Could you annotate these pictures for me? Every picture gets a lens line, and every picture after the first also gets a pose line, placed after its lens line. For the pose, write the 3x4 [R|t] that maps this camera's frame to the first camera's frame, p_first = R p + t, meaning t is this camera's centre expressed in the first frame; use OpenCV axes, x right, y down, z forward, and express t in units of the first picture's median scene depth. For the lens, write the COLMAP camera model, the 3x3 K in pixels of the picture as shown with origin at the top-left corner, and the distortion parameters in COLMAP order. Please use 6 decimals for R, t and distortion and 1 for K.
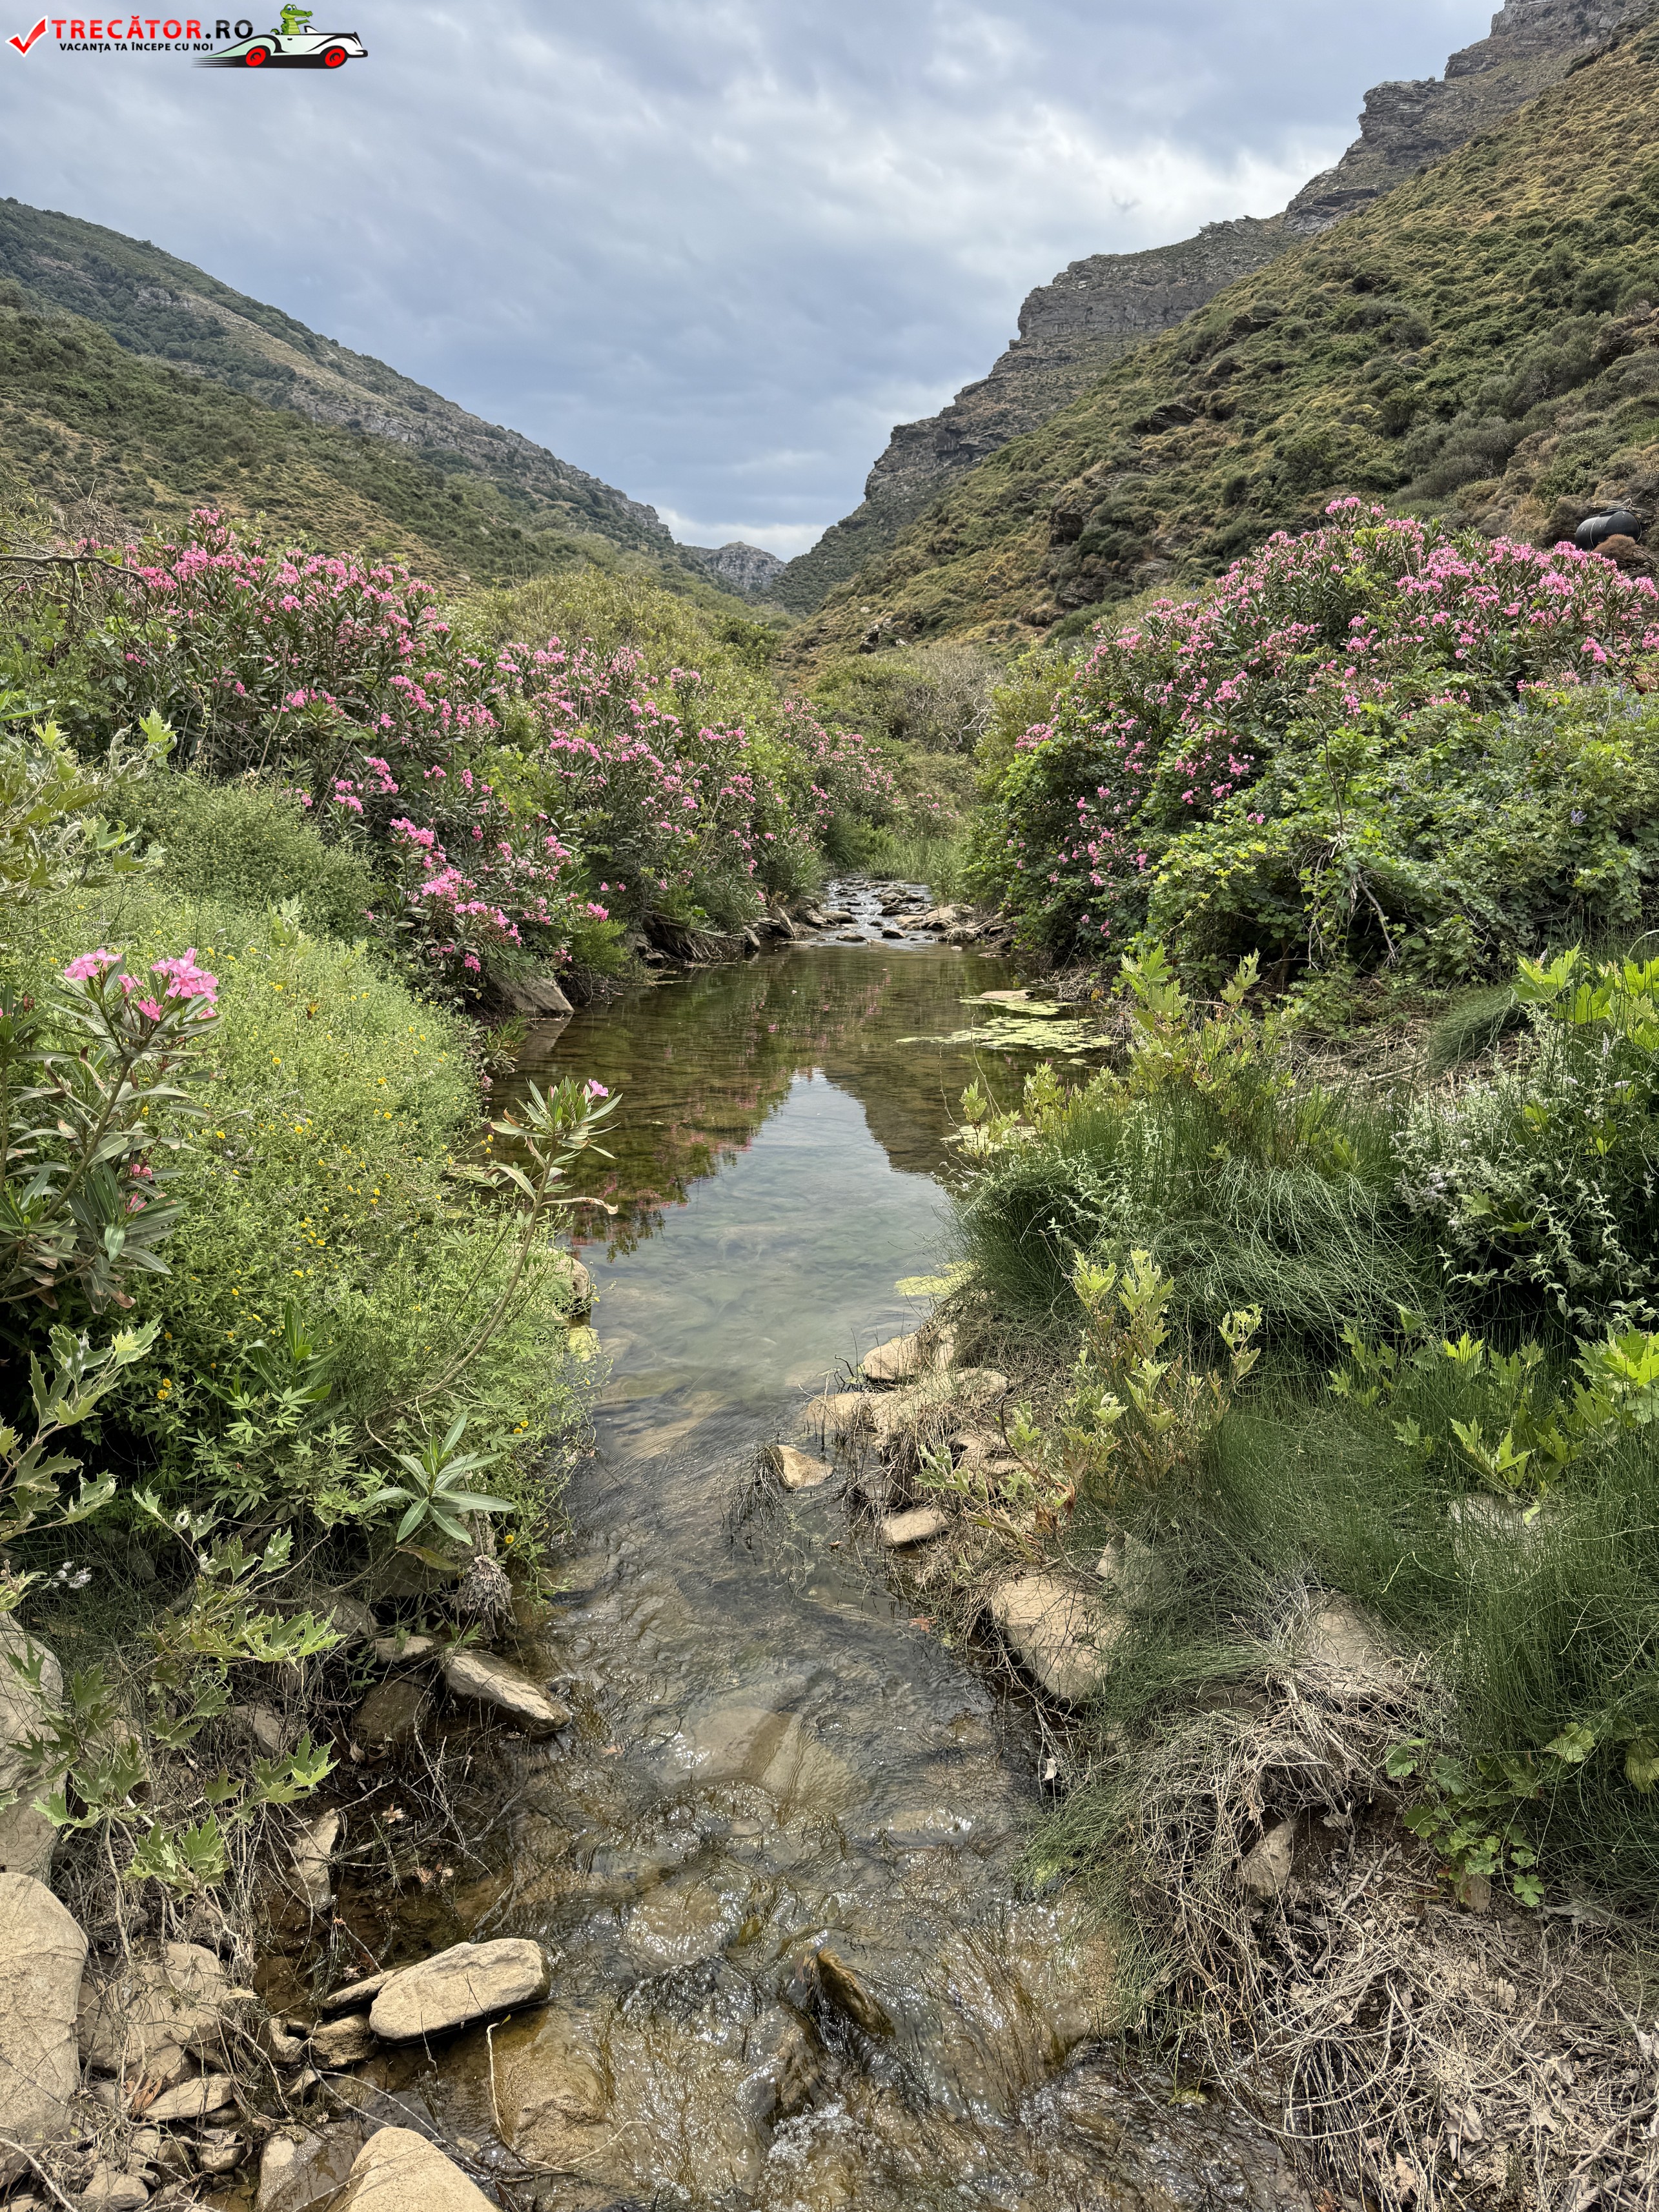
lens RADIAL K [[1579.7, 0, 810.5], [0, 1579.7, 1114.1], [0, 0, 1]] dist [0.069534, -0.060686]
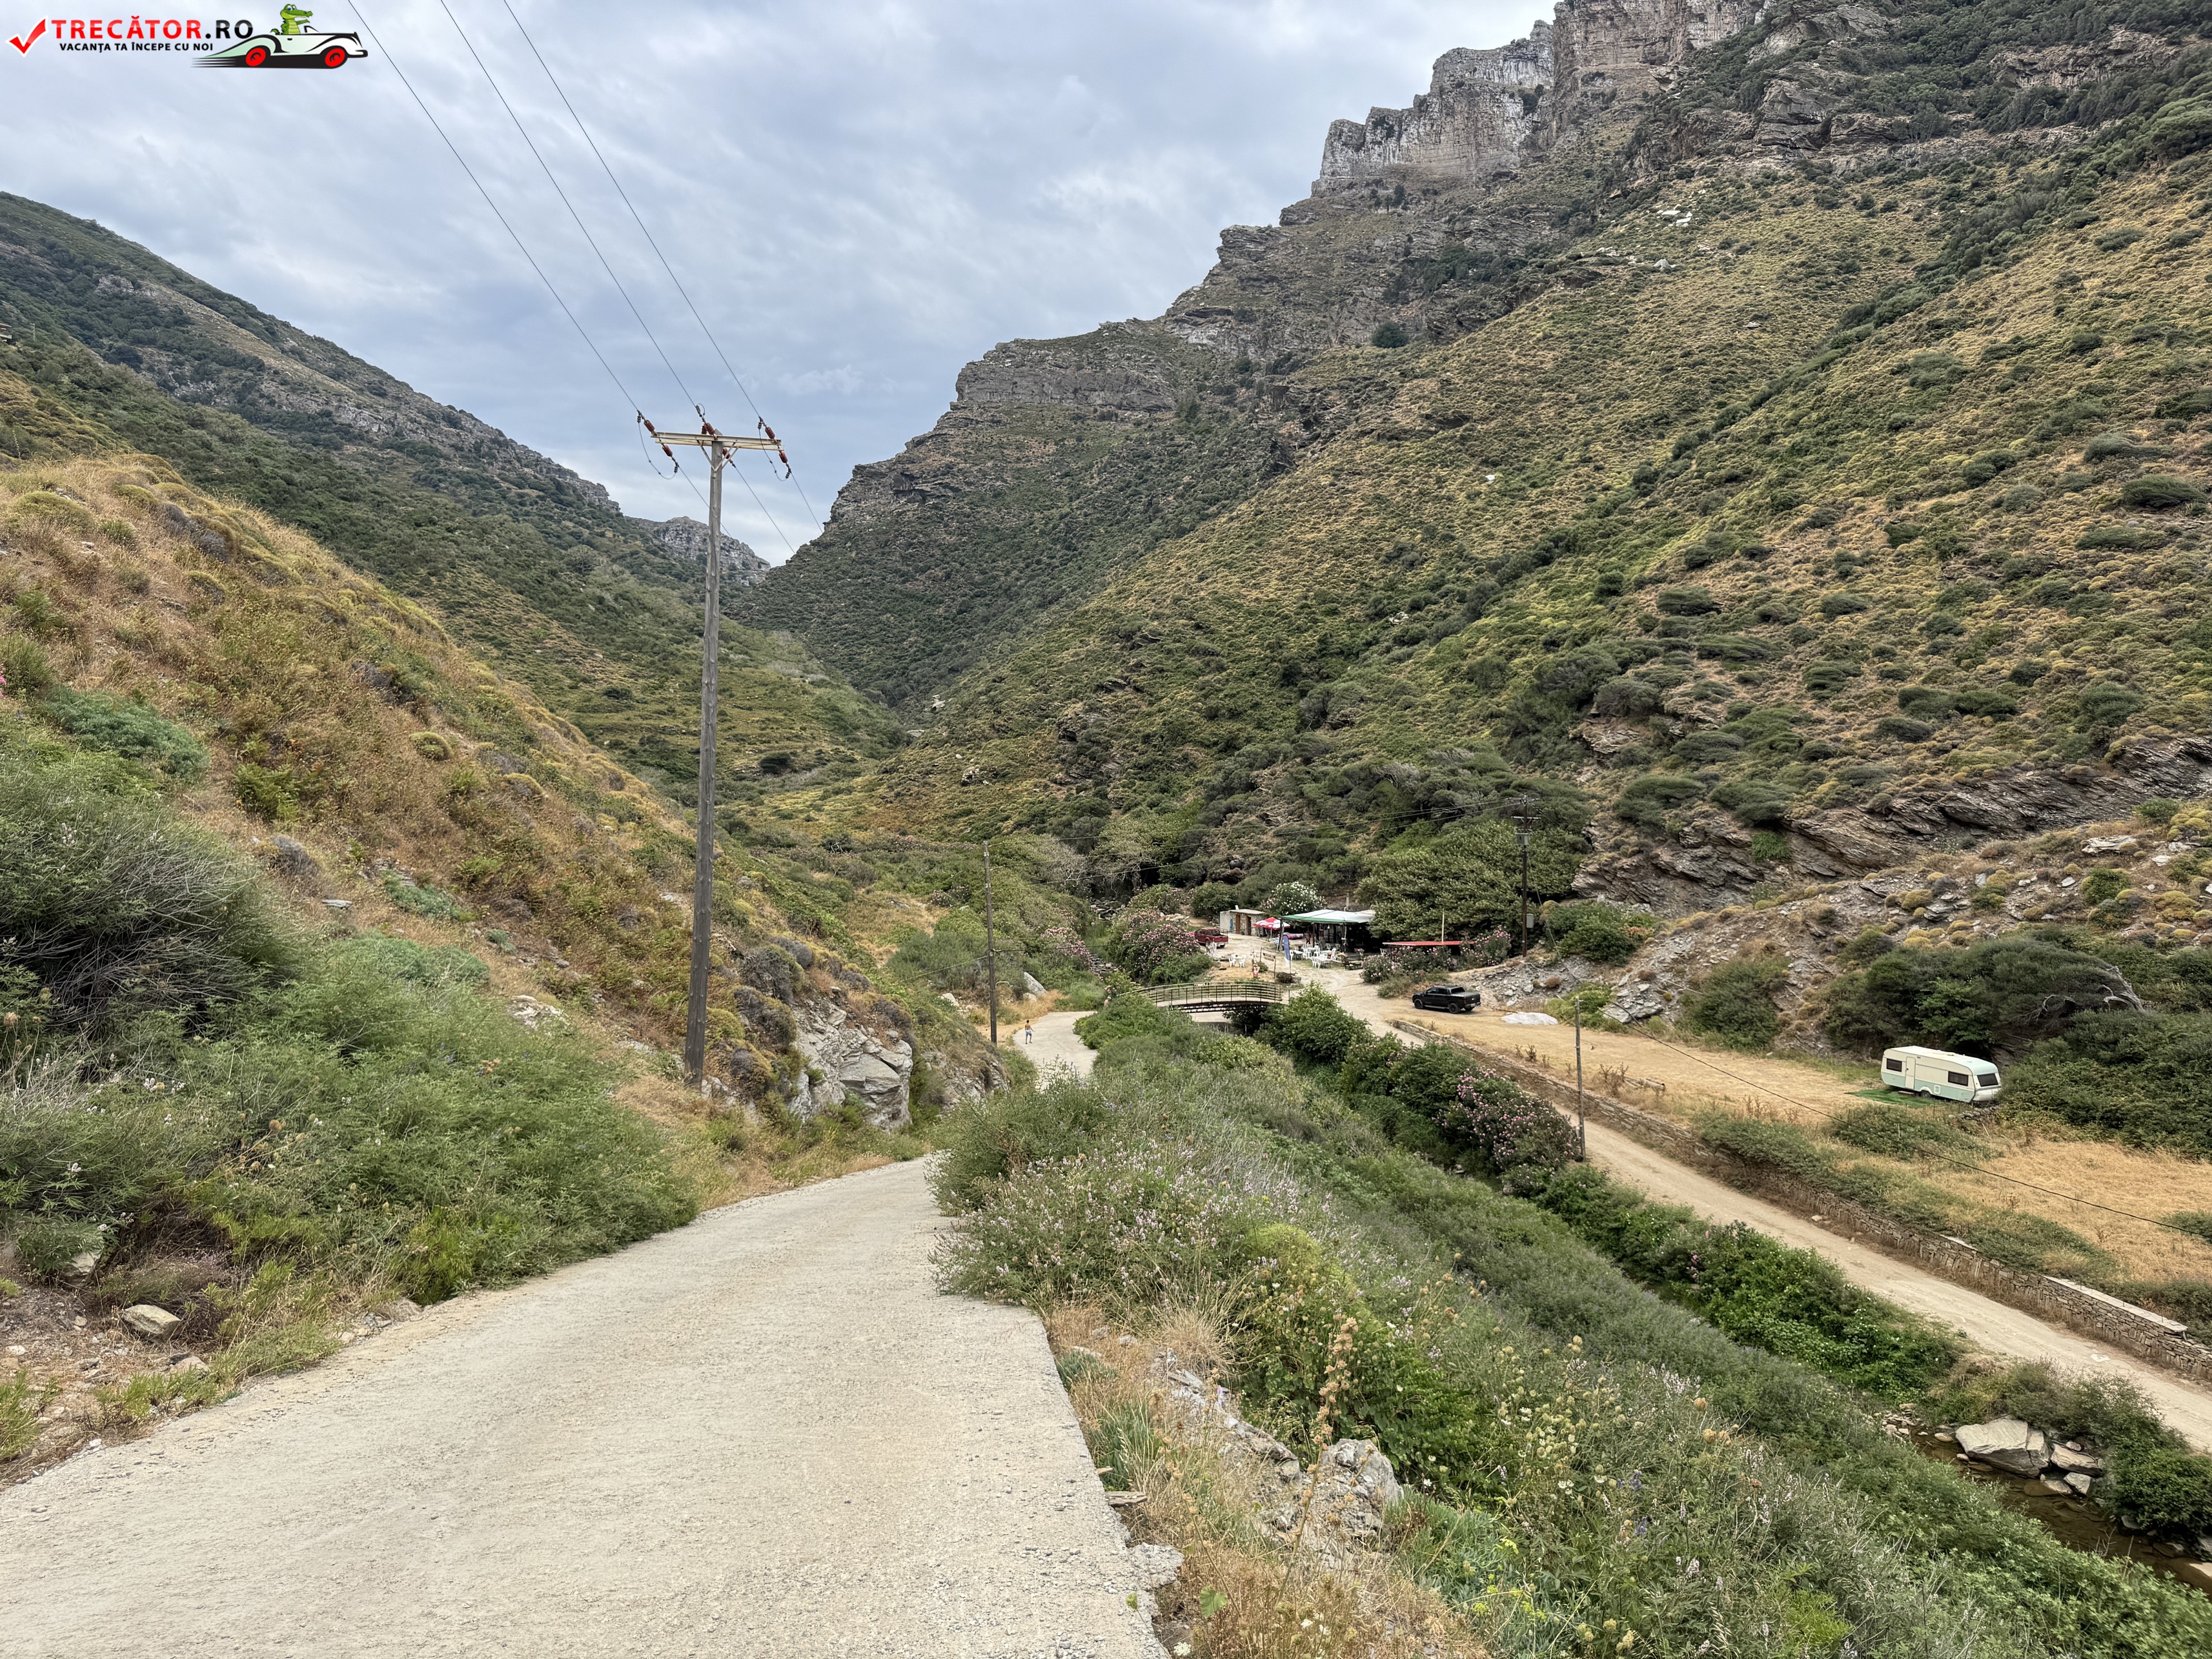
lens RADIAL K [[1579.7, 0, 1111.4], [0, 1579.7, 824.9], [0, 0, 1]] dist [0.069534, -0.060686]
pose [[0.972466, -0.000763, 0.233045, -0.260938], [0.034336, 0.989550, -0.140039, 0.036653], [-0.230503, 0.144186, 0.962330, -0.964097]]
